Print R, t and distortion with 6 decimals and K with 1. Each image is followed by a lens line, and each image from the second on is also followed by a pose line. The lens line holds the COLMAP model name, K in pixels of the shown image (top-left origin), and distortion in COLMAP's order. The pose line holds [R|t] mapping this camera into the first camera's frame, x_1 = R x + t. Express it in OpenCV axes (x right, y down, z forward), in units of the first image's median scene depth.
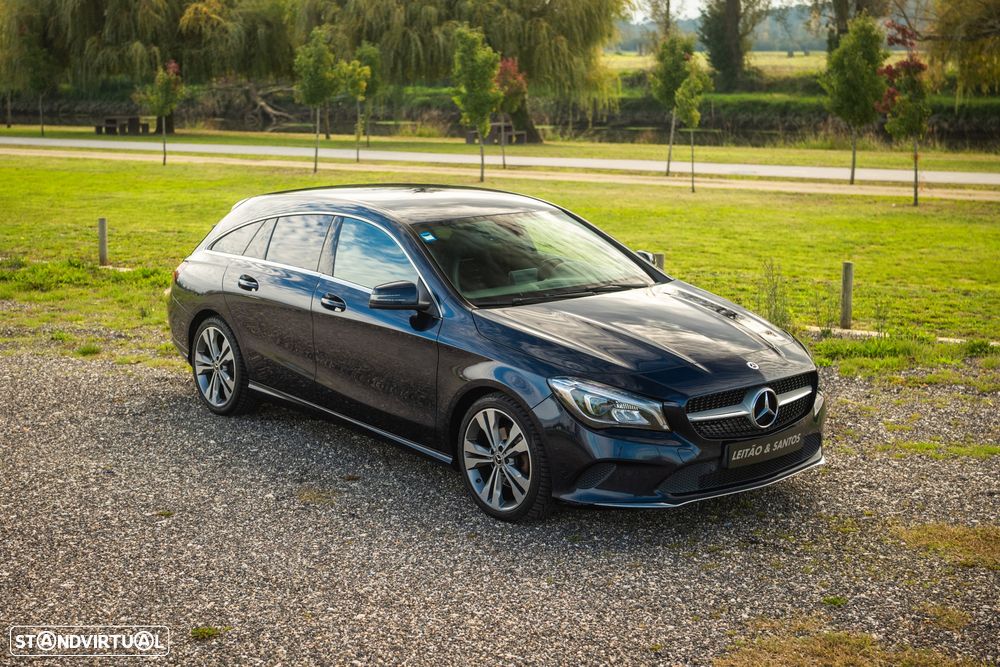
lens RADIAL K [[1514.5, 0, 485.9], [0, 1514.5, 335.2], [0, 0, 1]] dist [-0.002731, 0.040740]
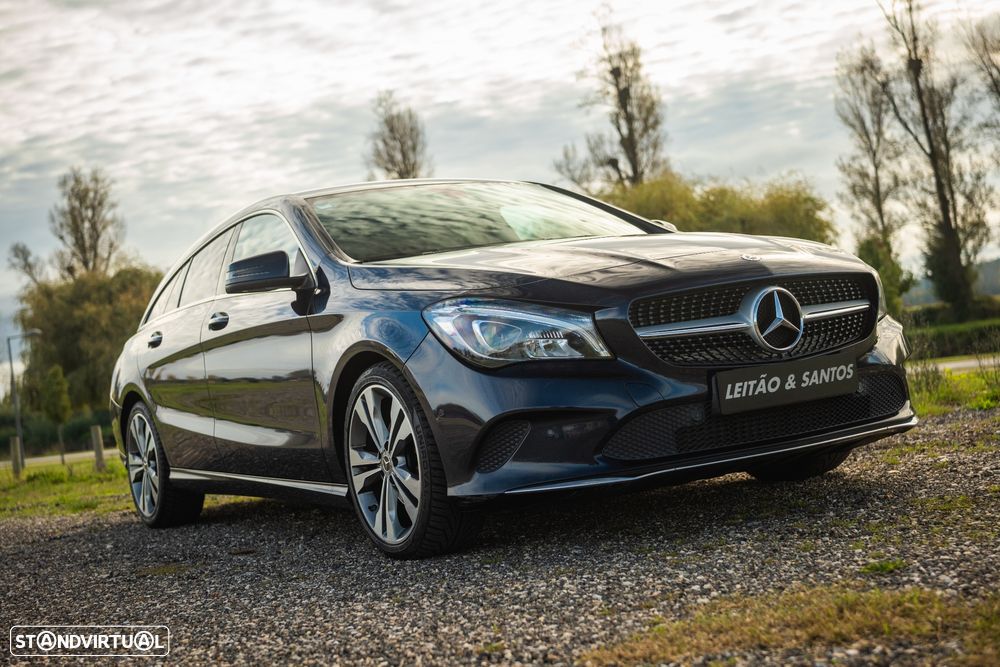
lens RADIAL K [[1416.7, 0, 495.5], [0, 1416.7, 335.0], [0, 0, 1]] dist [-0.009466, 0.056626]
pose [[0.976940, -0.131129, -0.168505, 0.129491], [0.094339, 0.973076, -0.210291, 0.127033], [0.191543, 0.189545, 0.963008, 0.326016]]
